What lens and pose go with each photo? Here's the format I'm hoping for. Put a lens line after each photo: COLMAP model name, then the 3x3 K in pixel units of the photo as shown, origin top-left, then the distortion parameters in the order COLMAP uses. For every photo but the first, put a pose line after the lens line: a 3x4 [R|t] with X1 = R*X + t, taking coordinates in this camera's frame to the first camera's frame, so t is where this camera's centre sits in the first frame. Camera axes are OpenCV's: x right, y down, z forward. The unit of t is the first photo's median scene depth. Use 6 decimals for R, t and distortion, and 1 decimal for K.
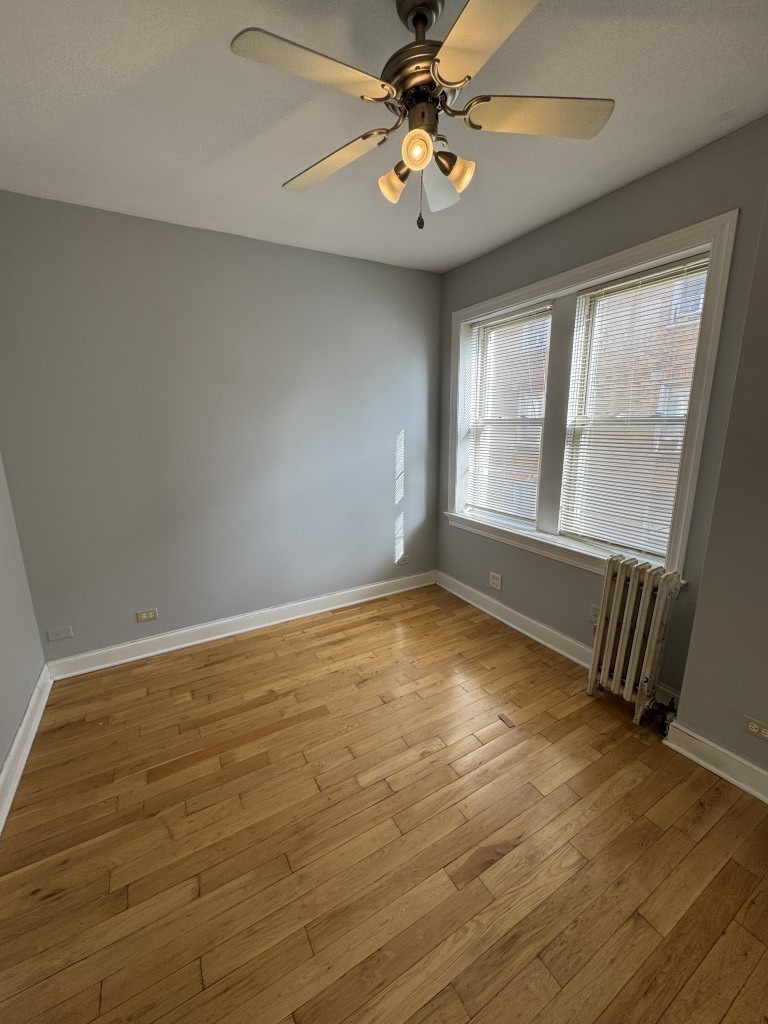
lens RADIAL K [[407.6, 0, 385.9], [0, 407.6, 510.4], [0, 0, 1]] dist [-0.001464, 0.000063]
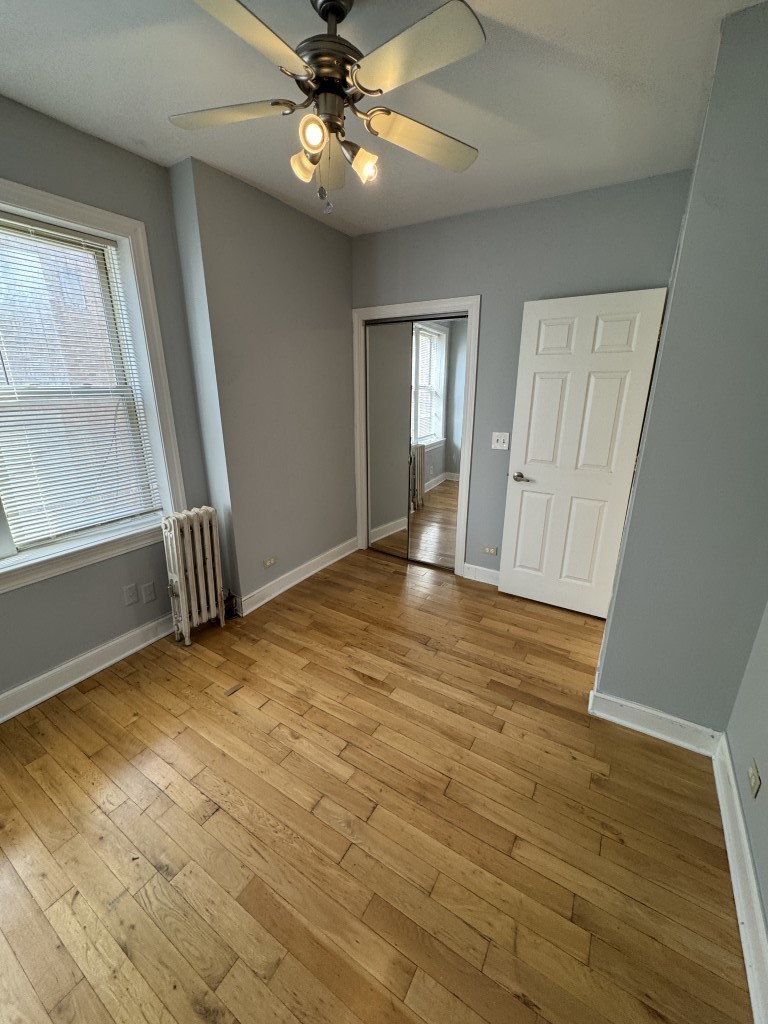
lens RADIAL K [[407.6, 0, 385.9], [0, 407.6, 510.4], [0, 0, 1]] dist [-0.001464, 0.000063]
pose [[-0.478484, -0.249038, 0.842041, -0.732147], [0.191400, 0.906303, 0.376805, -0.236499], [-0.856982, 0.341461, -0.385986, 1.048741]]
